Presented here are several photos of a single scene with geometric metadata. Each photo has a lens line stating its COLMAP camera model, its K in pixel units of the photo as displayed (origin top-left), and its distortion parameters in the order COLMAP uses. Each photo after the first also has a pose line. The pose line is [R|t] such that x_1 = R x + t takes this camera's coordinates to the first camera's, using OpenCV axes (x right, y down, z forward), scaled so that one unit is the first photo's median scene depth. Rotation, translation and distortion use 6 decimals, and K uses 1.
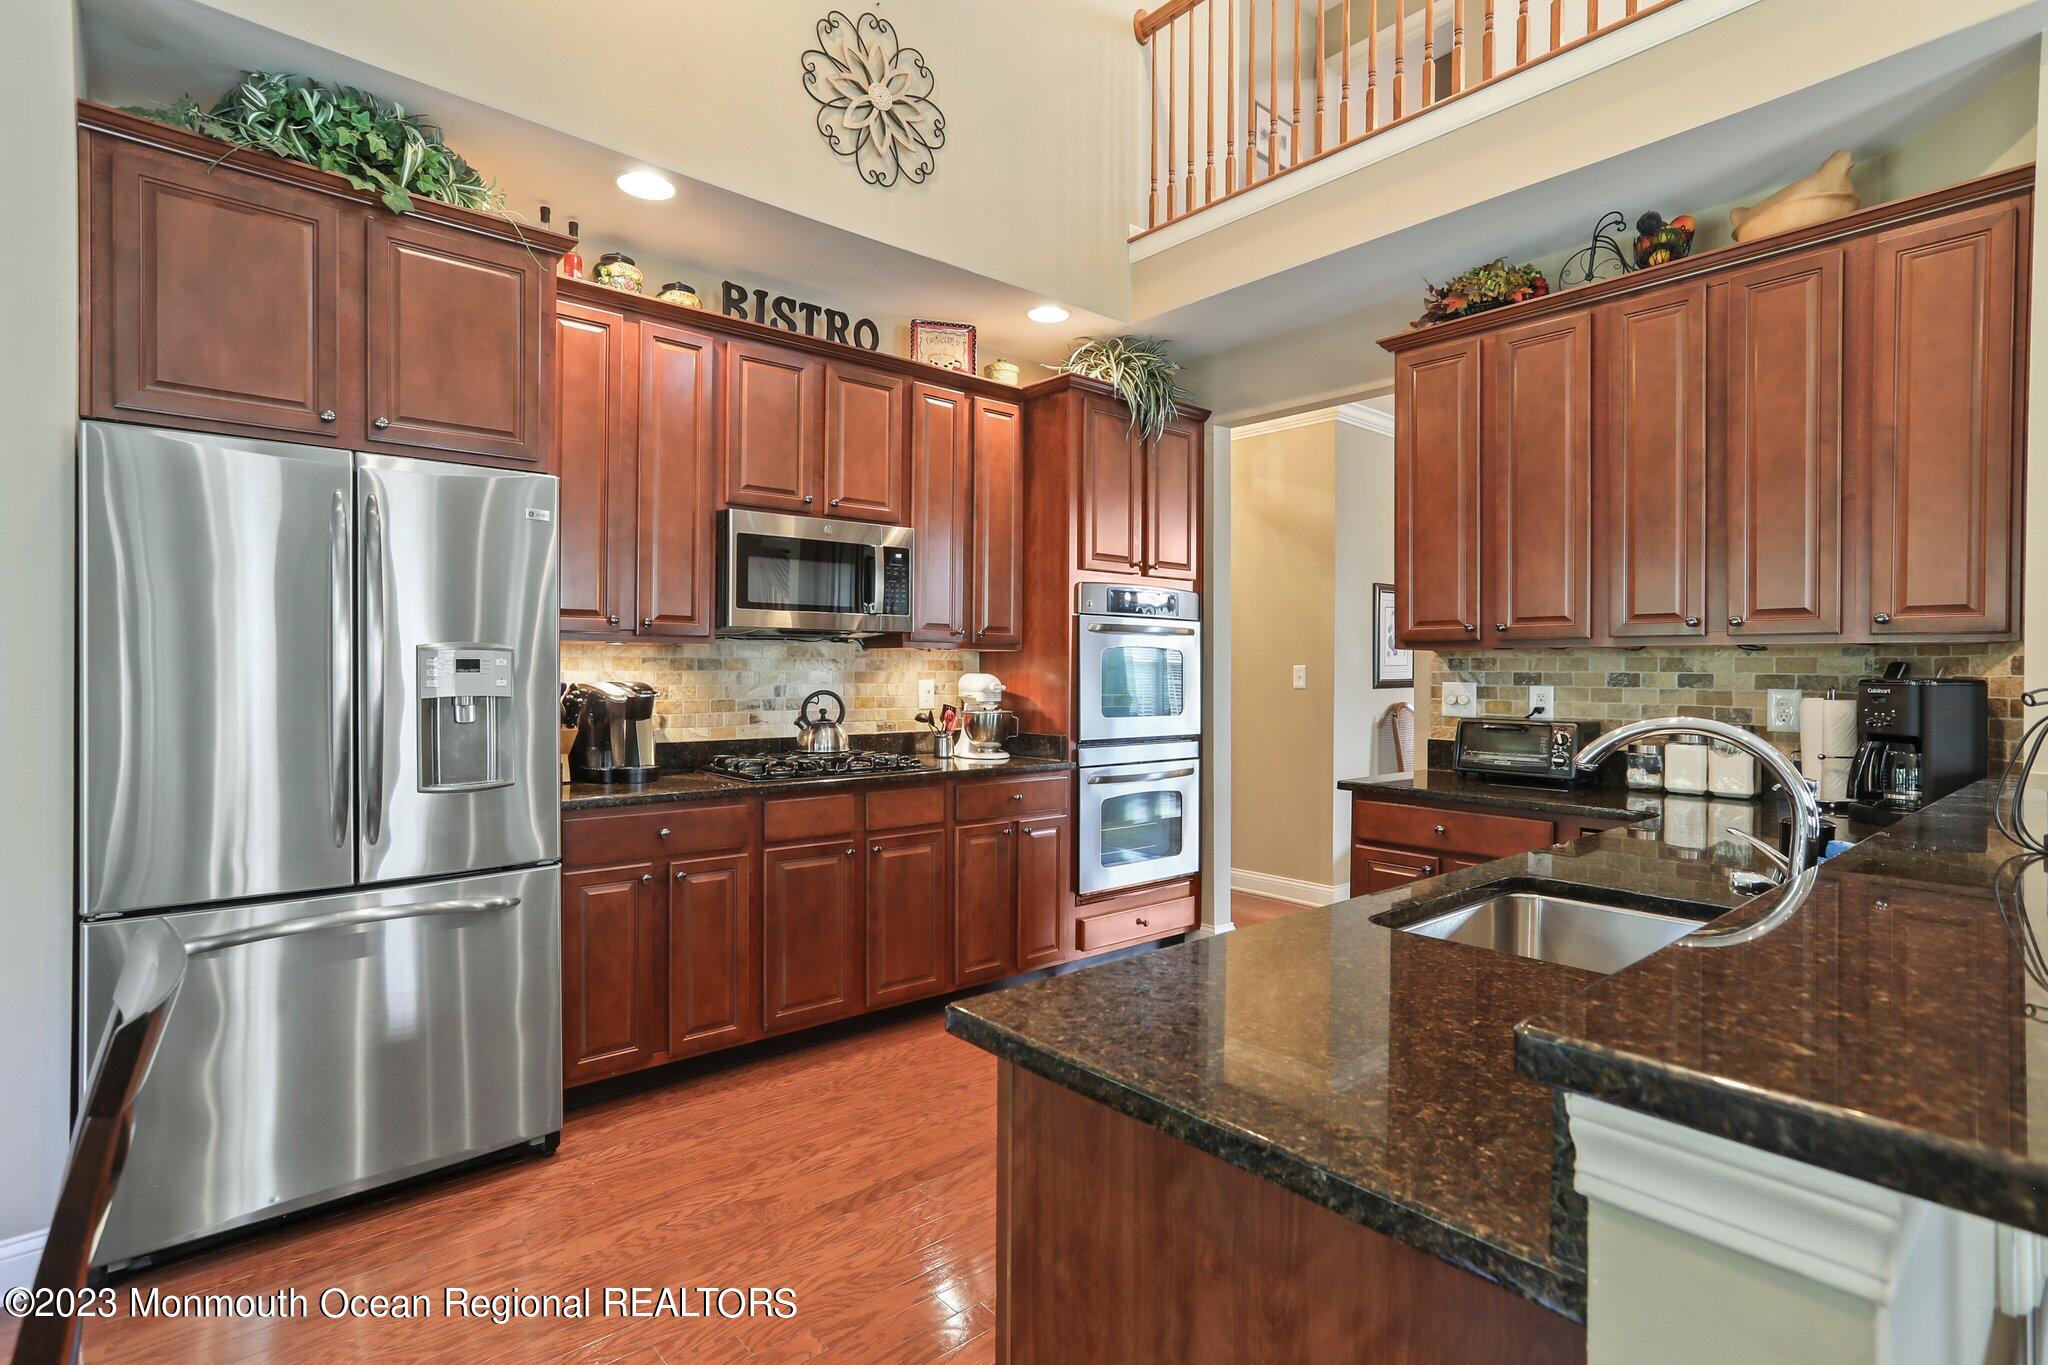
lens RADIAL K [[933.3, 0, 1013.5], [0, 933.3, 678.5], [0, 0, 1]] dist [-0.015509, 0.005388]
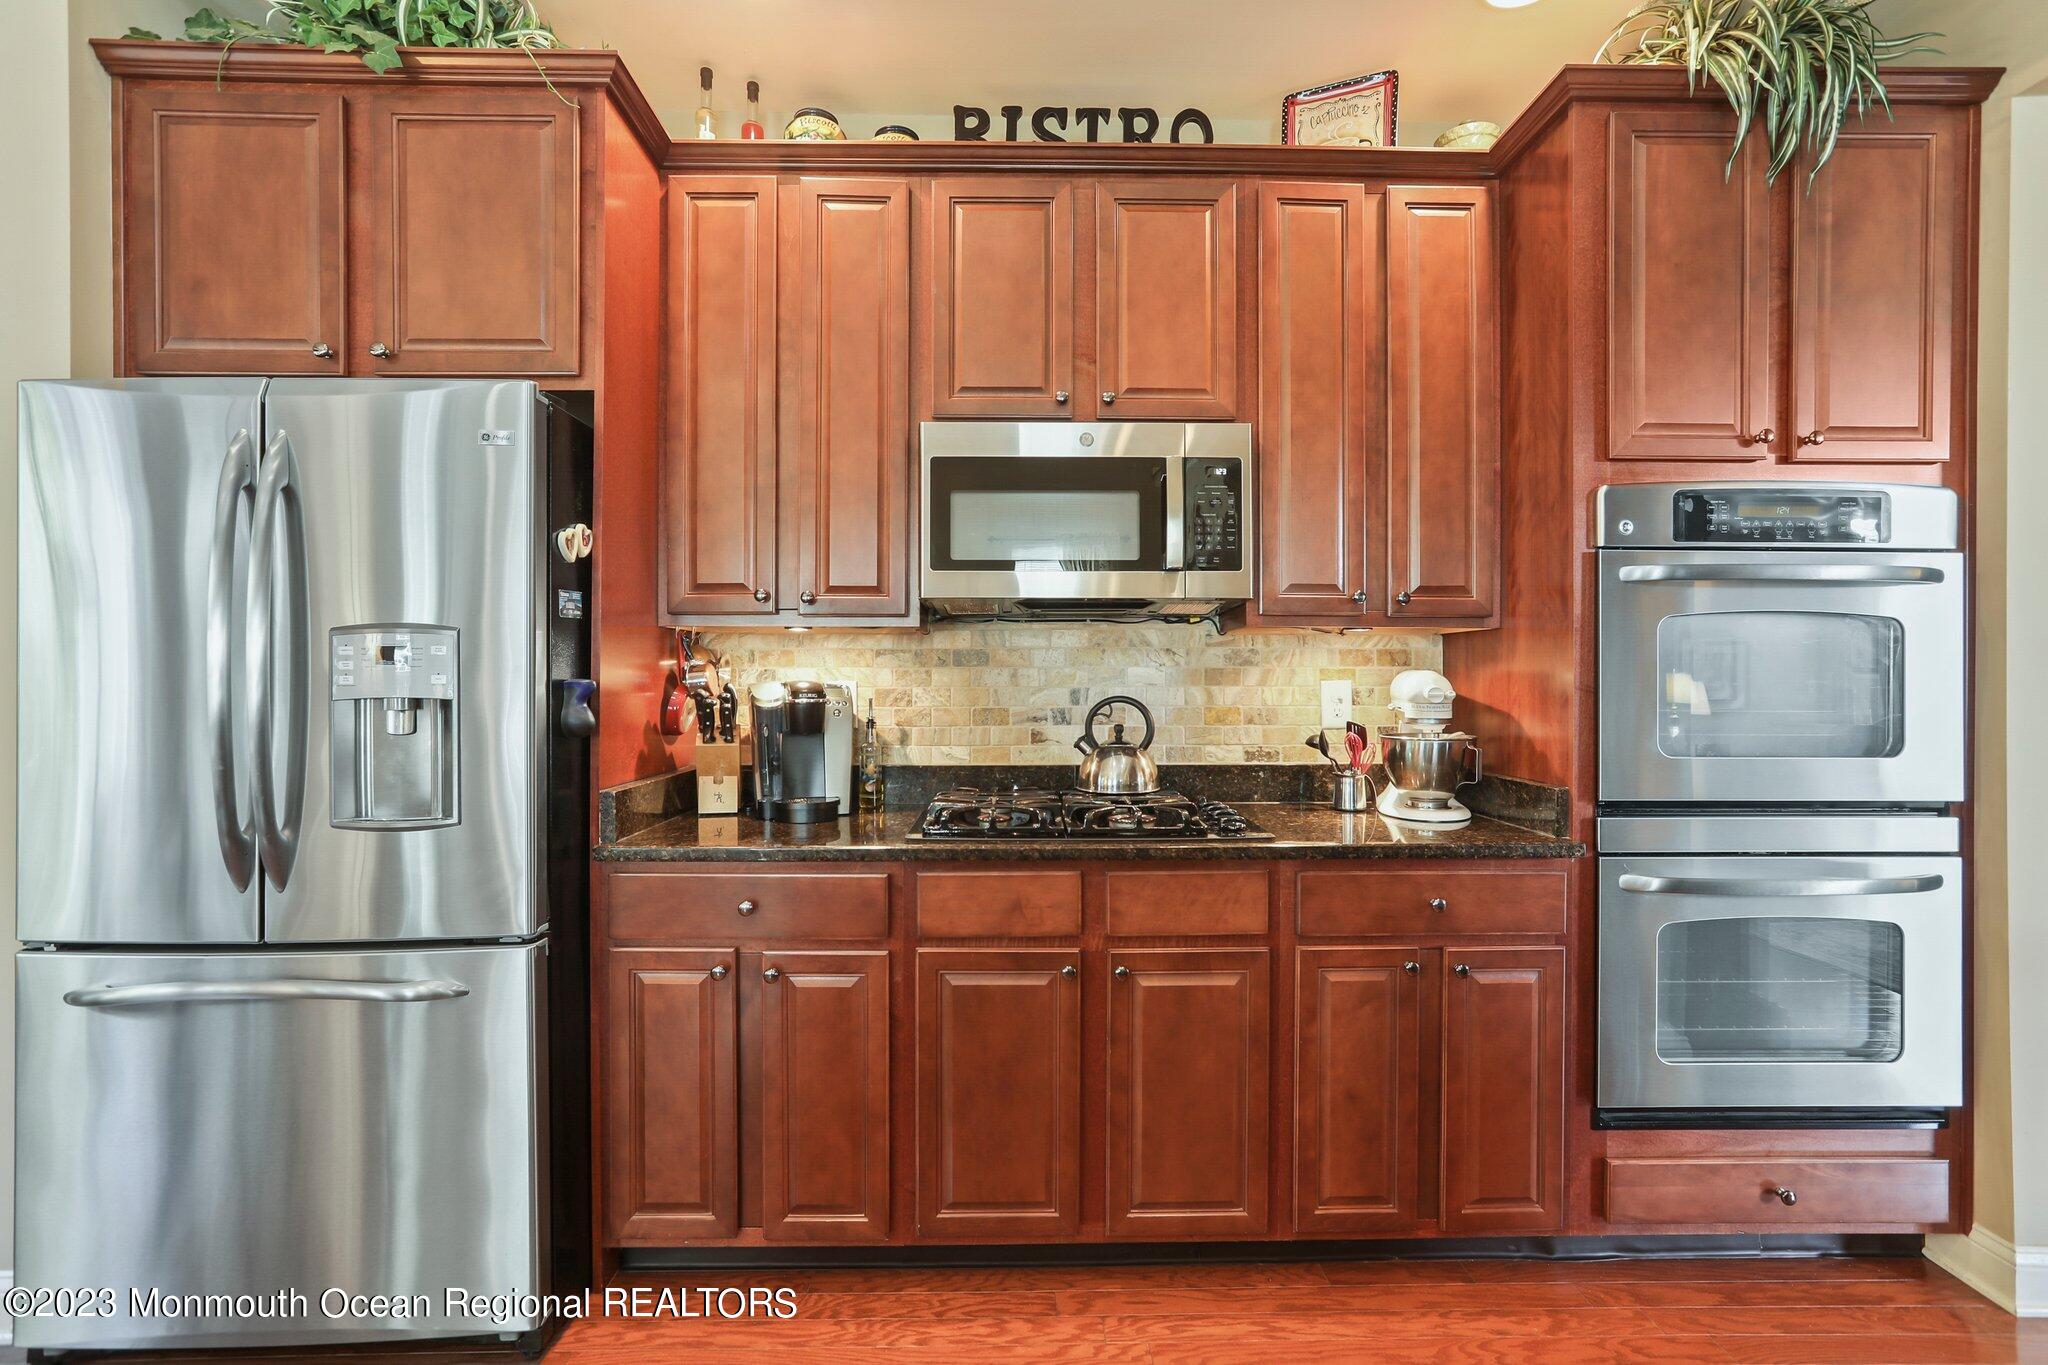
lens RADIAL K [[930.7, 0, 1002.8], [0, 930.7, 684.5], [0, 0, 1]] dist [-0.029572, 0.012538]
pose [[0.783152, 0.002053, -0.621827, 0.134126], [-0.002022, 0.999998, 0.000754, 0.004261], [0.621828, 0.000667, 0.783154, 0.439826]]
